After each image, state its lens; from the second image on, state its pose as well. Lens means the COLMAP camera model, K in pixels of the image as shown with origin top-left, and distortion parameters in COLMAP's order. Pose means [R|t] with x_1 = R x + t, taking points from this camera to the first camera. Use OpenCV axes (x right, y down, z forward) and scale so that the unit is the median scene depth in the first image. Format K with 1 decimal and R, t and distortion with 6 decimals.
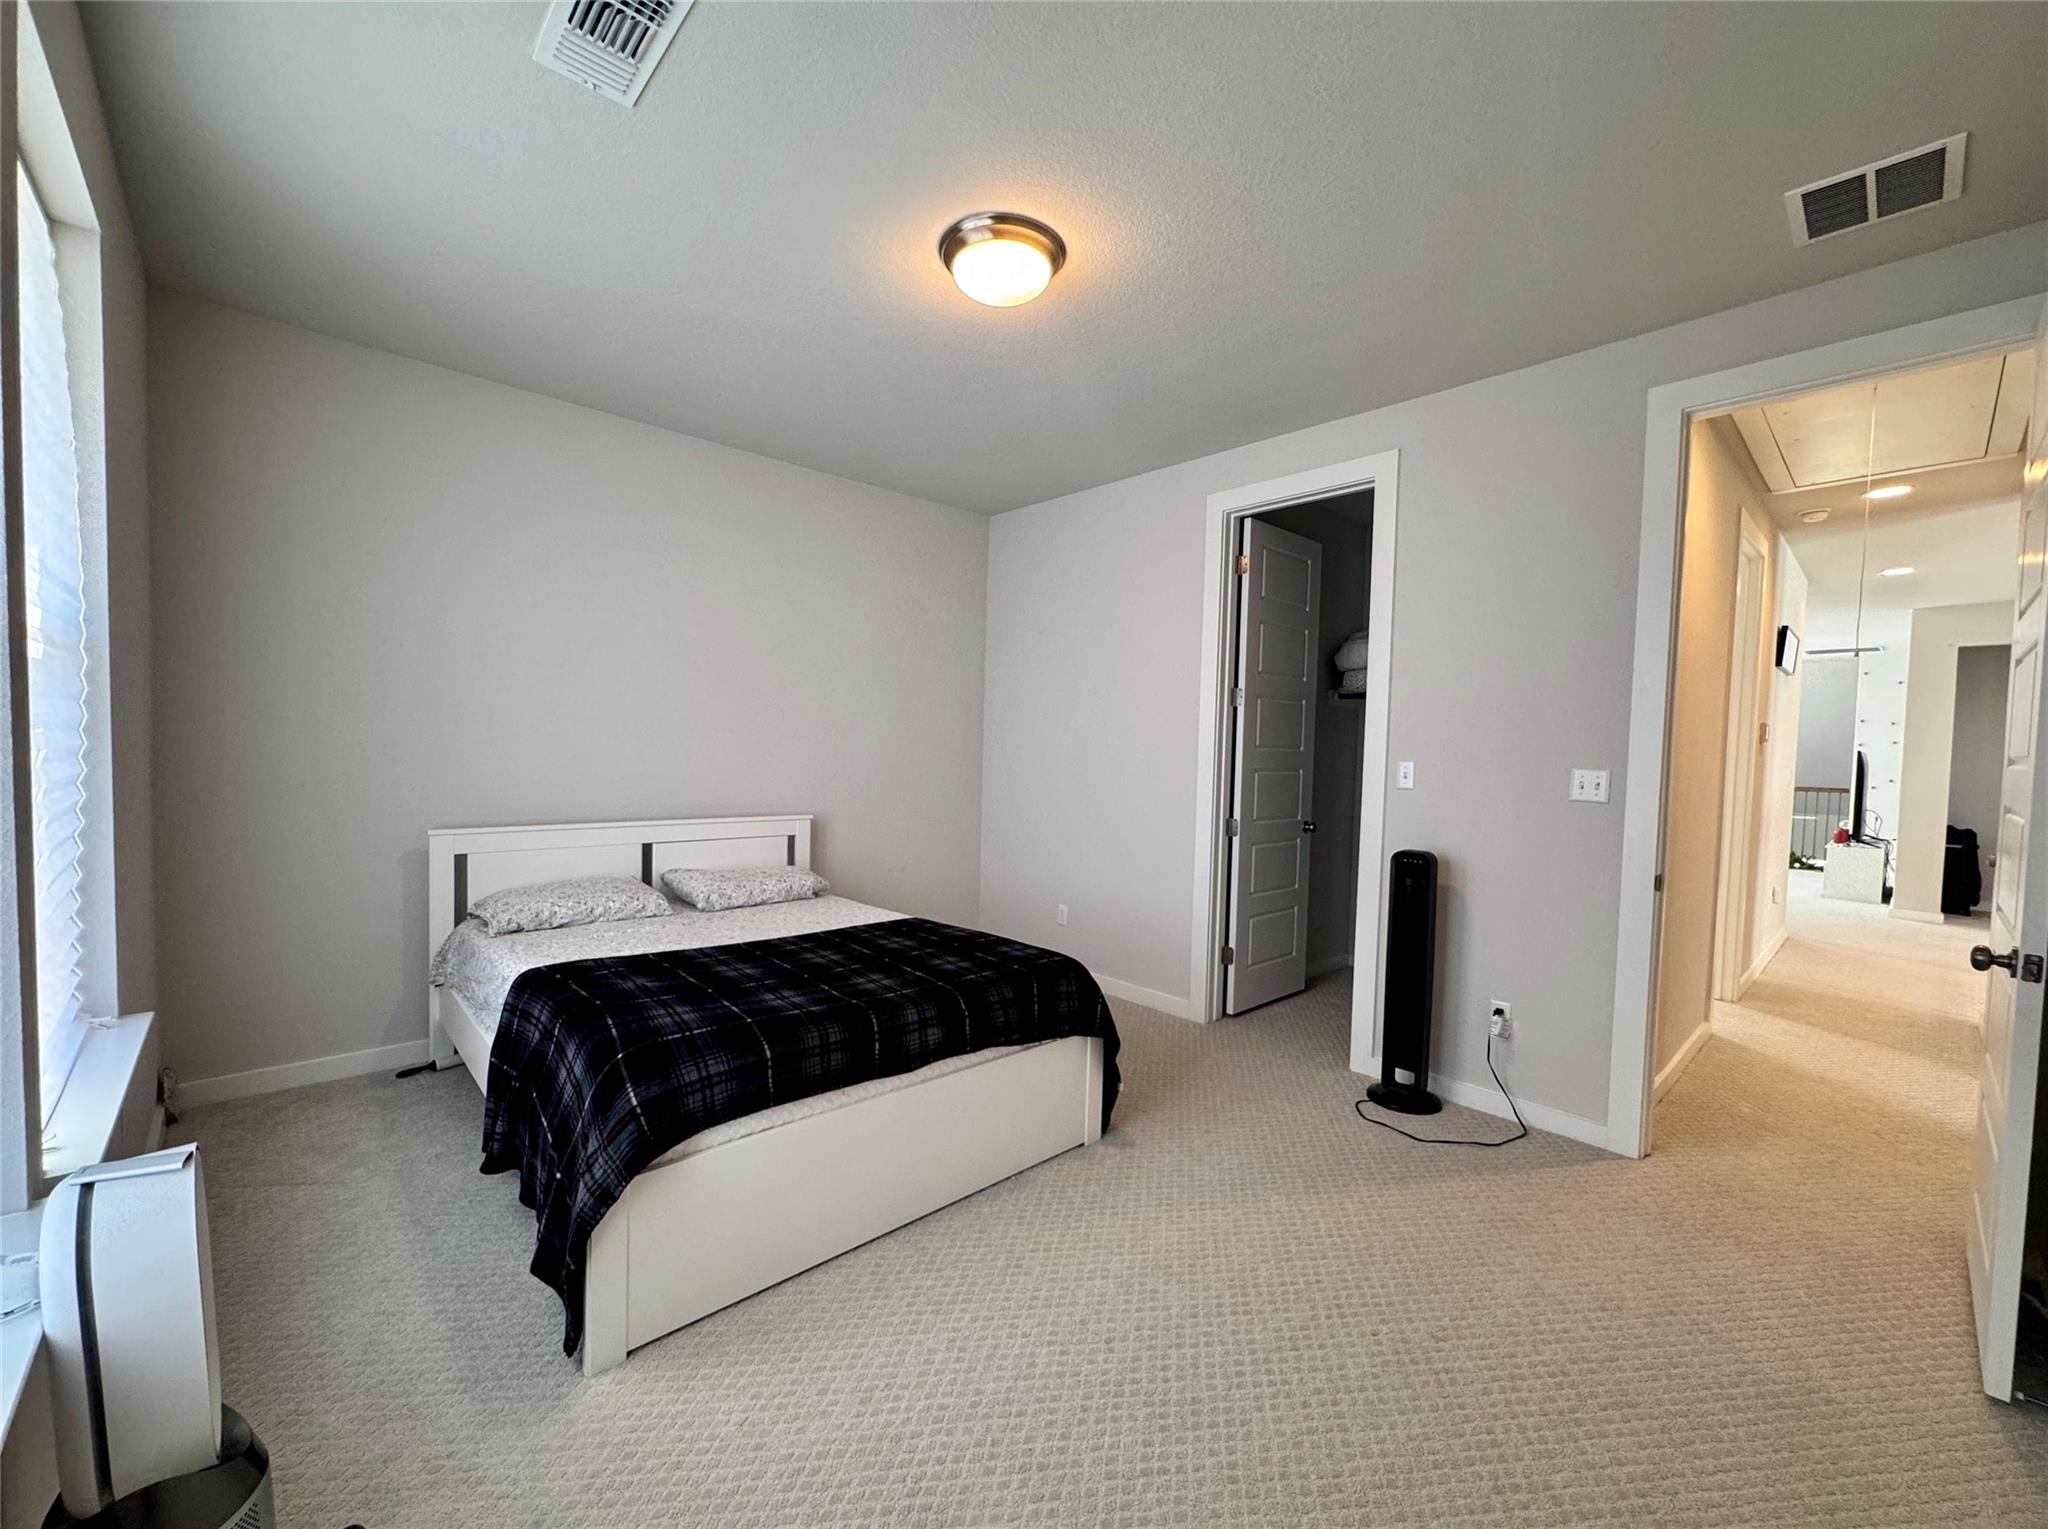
lens RADIAL K [[819.7, 0, 1021.9], [0, 819.7, 779.6], [0, 0, 1]] dist [-0.000114, 0.000001]
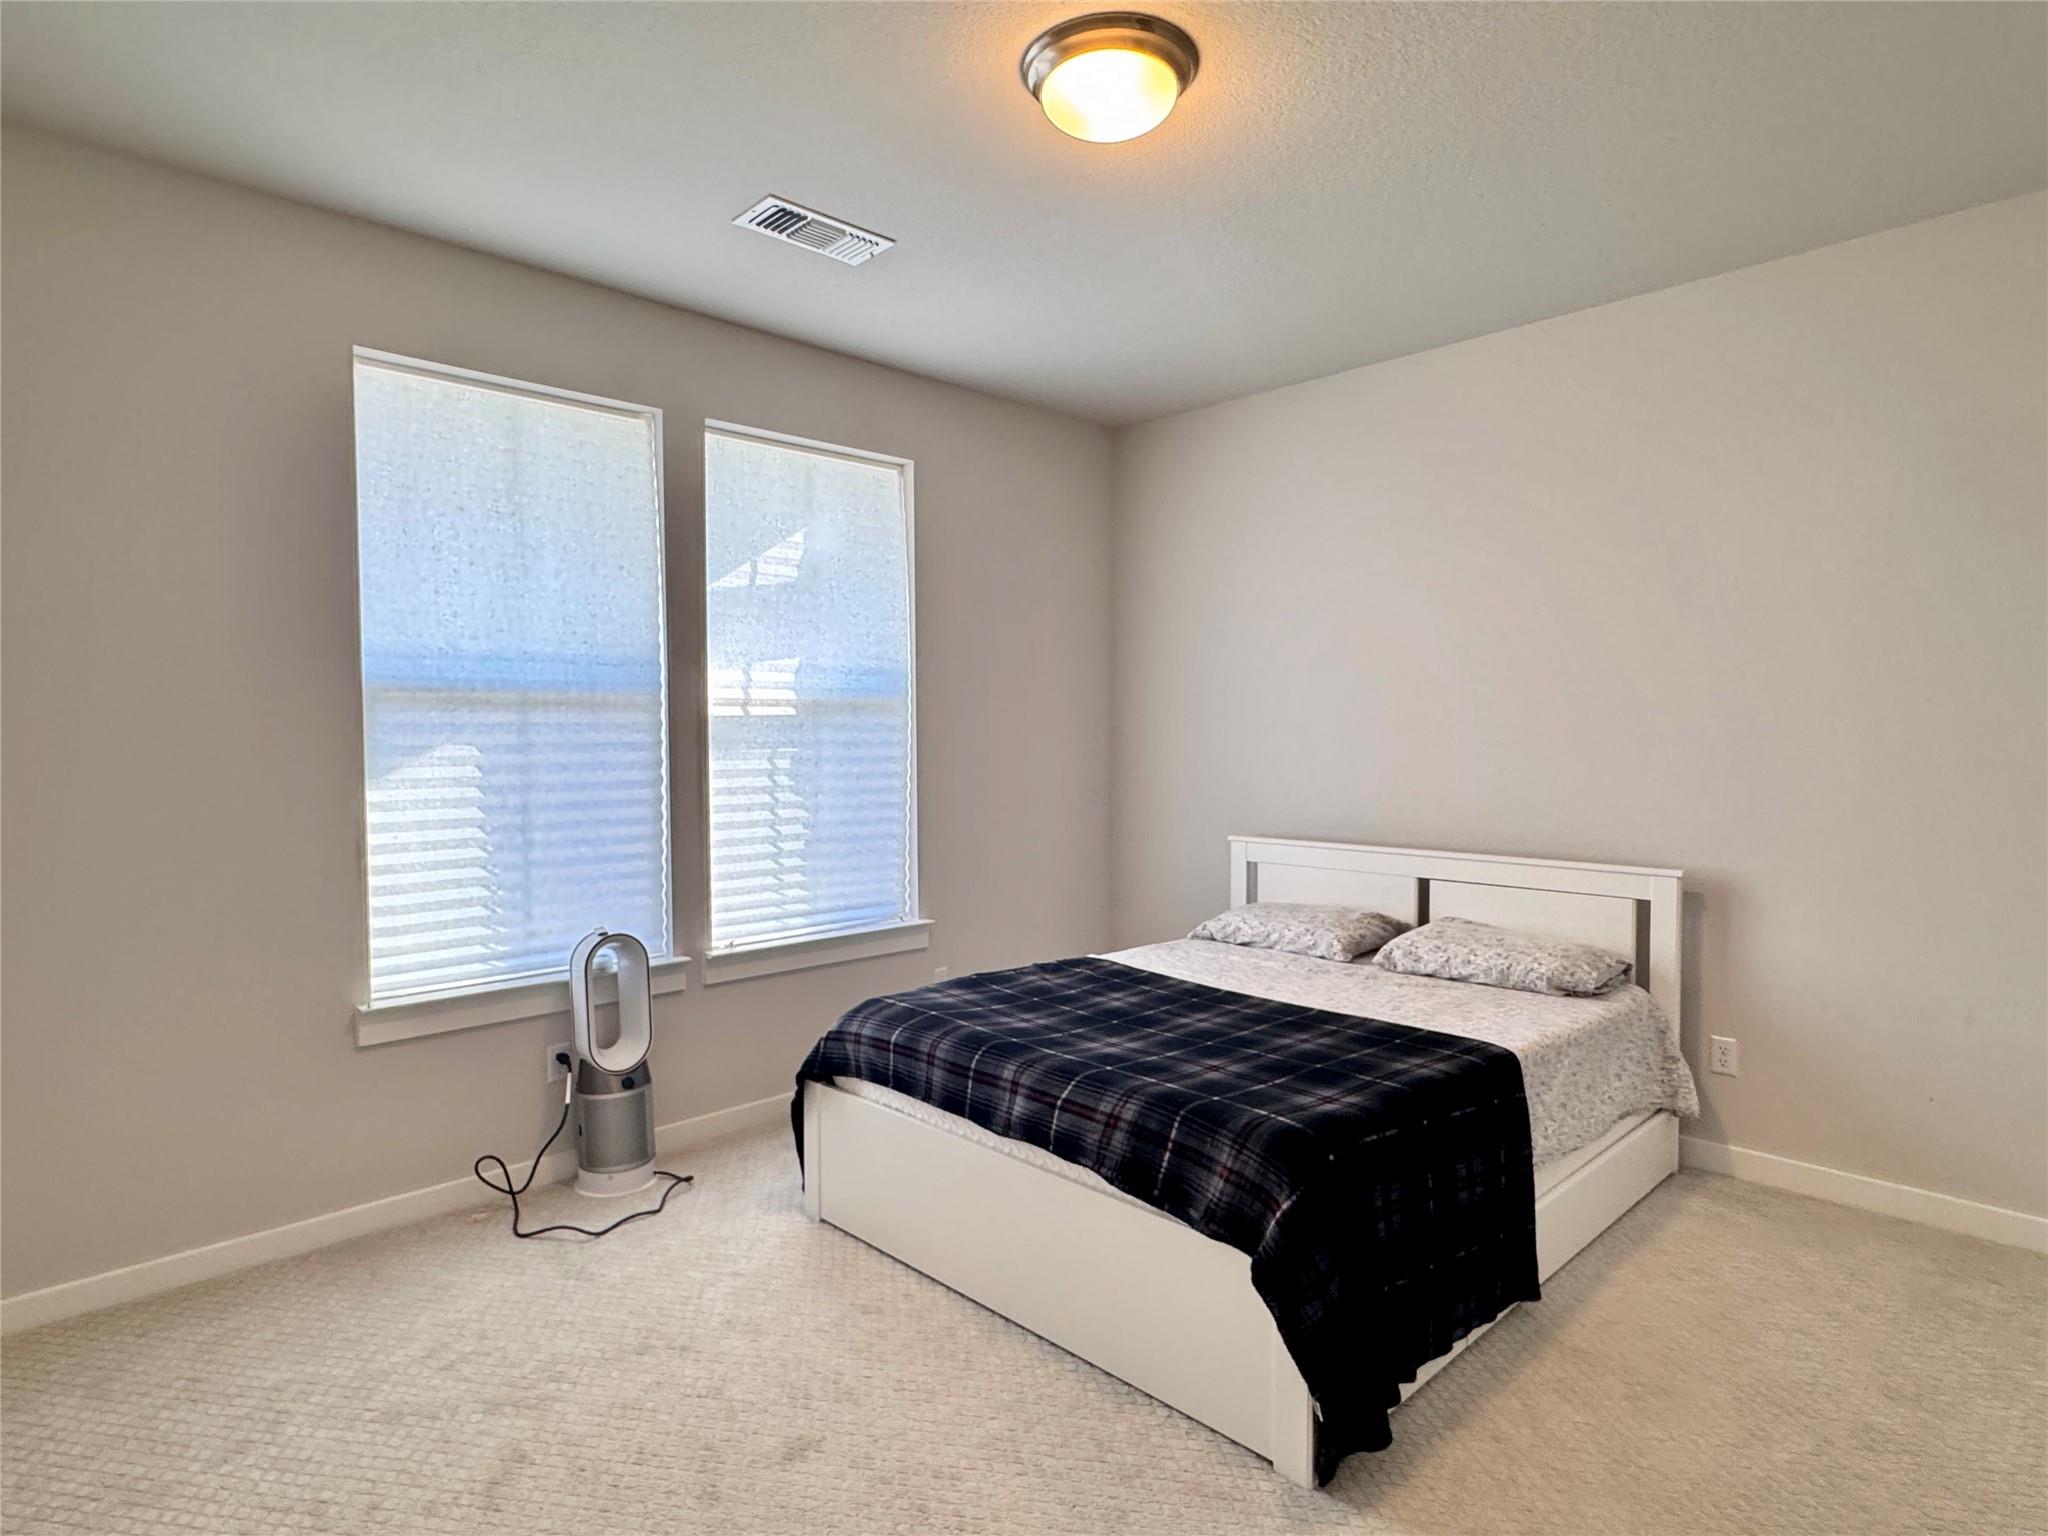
lens RADIAL K [[1128.0, 0, 1024.0], [0, 1128.0, 768.0], [0, 0, 1]] dist [0.000983, 0.000068]
pose [[0.018233, 0.006076, -0.999815, 0.744854], [-0.037087, 0.999297, 0.005396, -0.023660], [0.999146, 0.036981, 0.018445, 0.711245]]
